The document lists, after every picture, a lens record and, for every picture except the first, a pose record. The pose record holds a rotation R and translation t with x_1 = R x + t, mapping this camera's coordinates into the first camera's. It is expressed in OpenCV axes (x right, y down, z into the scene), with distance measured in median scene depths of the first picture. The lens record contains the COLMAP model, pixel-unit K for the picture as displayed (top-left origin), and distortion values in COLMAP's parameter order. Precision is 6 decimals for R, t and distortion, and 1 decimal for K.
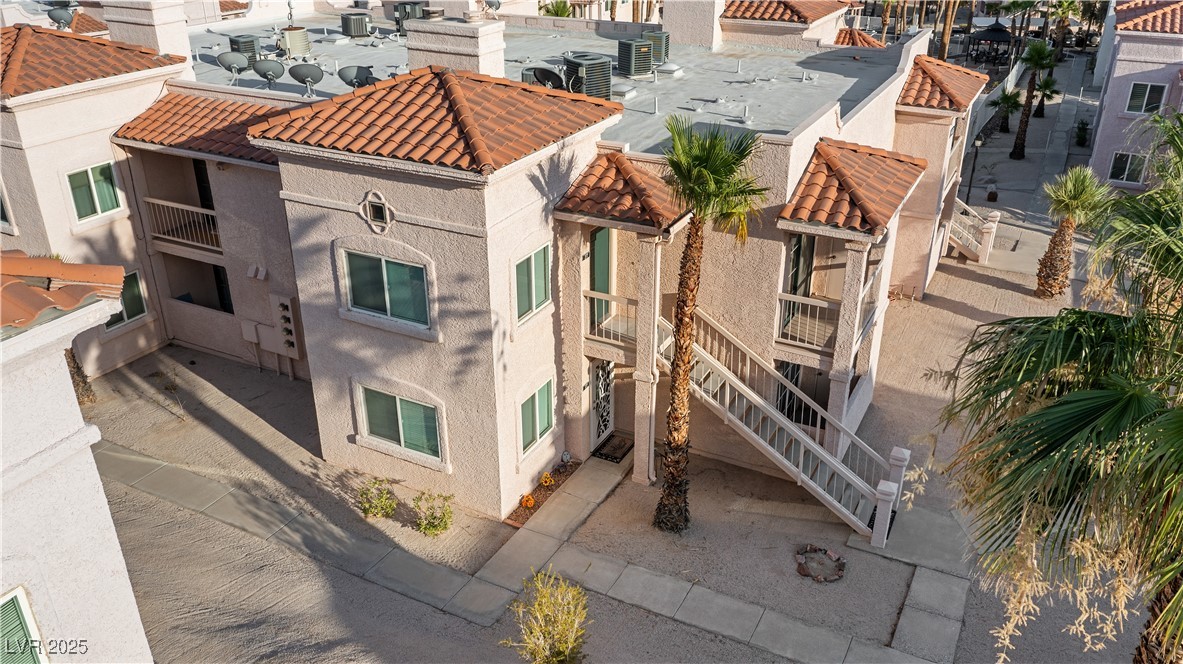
lens RADIAL K [[933.3, 0, 591.5], [0, 933.3, 330.6], [0, 0, 1]] dist [-0.008635, 0.000231]
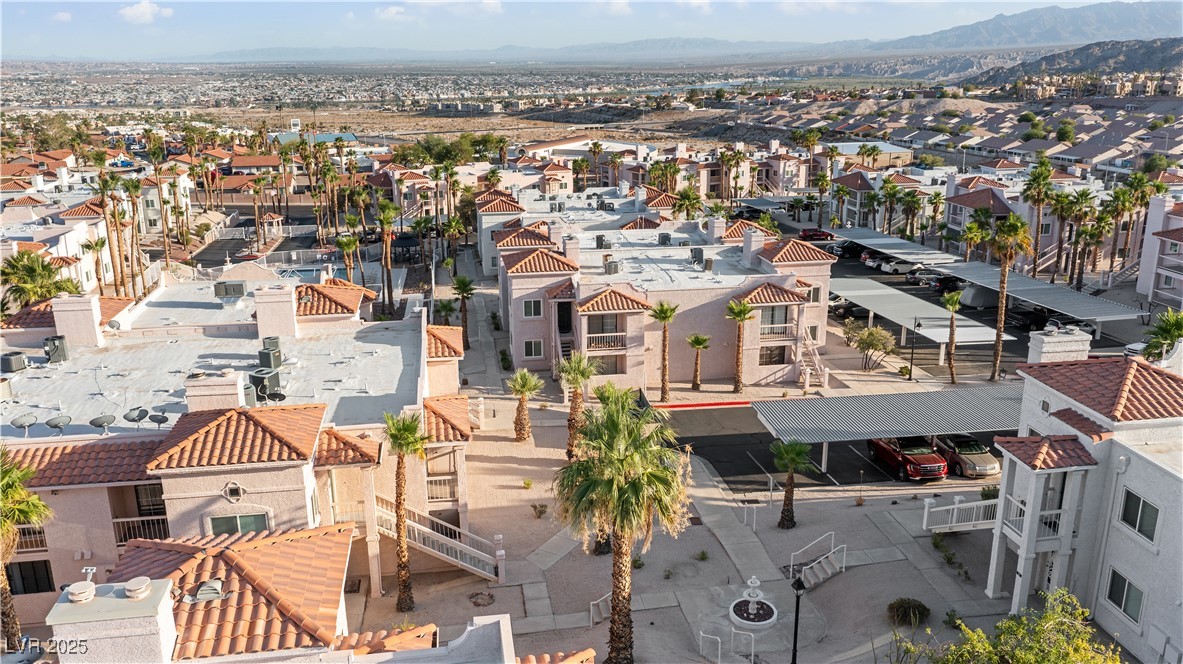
lens RADIAL K [[933.3, 0, 591.5], [0, 933.3, 330.6], [0, 0, 1]] dist [-0.008635, 0.000231]
pose [[0.804839, -0.173046, 0.567705, -0.609520], [0.266276, 0.960157, -0.084829, -0.080425], [-0.530406, 0.219440, 0.818850, -0.926359]]
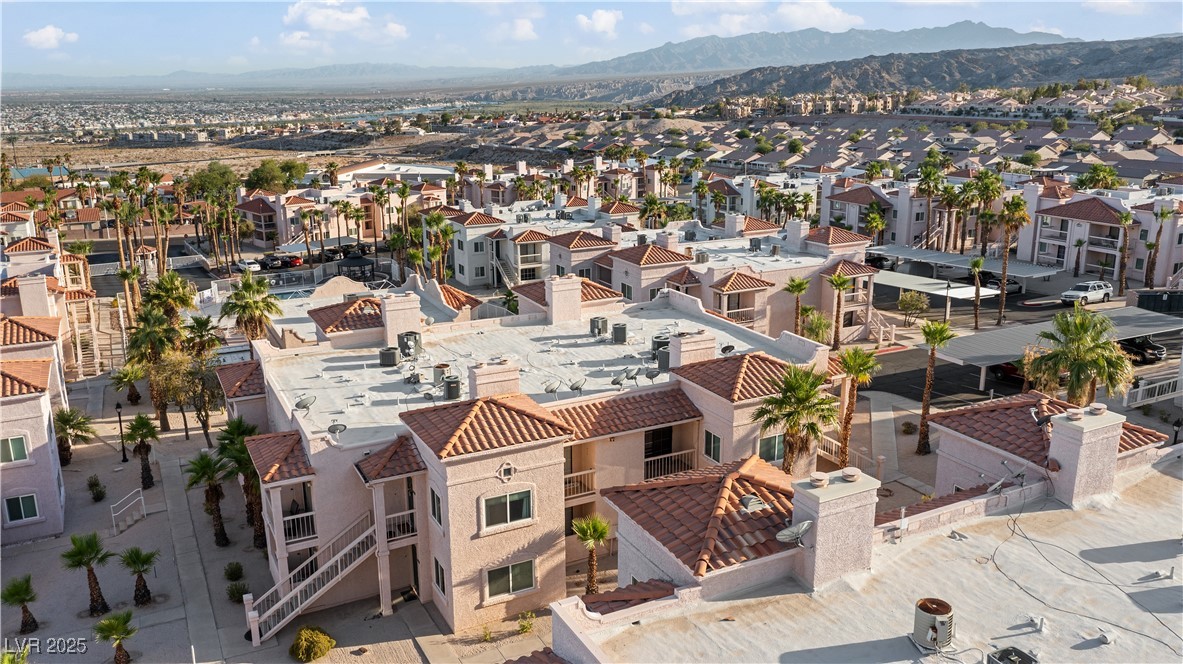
lens RADIAL K [[928.5, 0, 588.7], [0, 928.5, 345.2], [0, 0, 1]] dist [-0.009366, 0.004715]
pose [[0.581509, -0.229376, 0.780535, -2.125905], [0.364093, 0.931360, 0.002445, -0.437150], [-0.727519, 0.282765, 0.625108, -0.165079]]
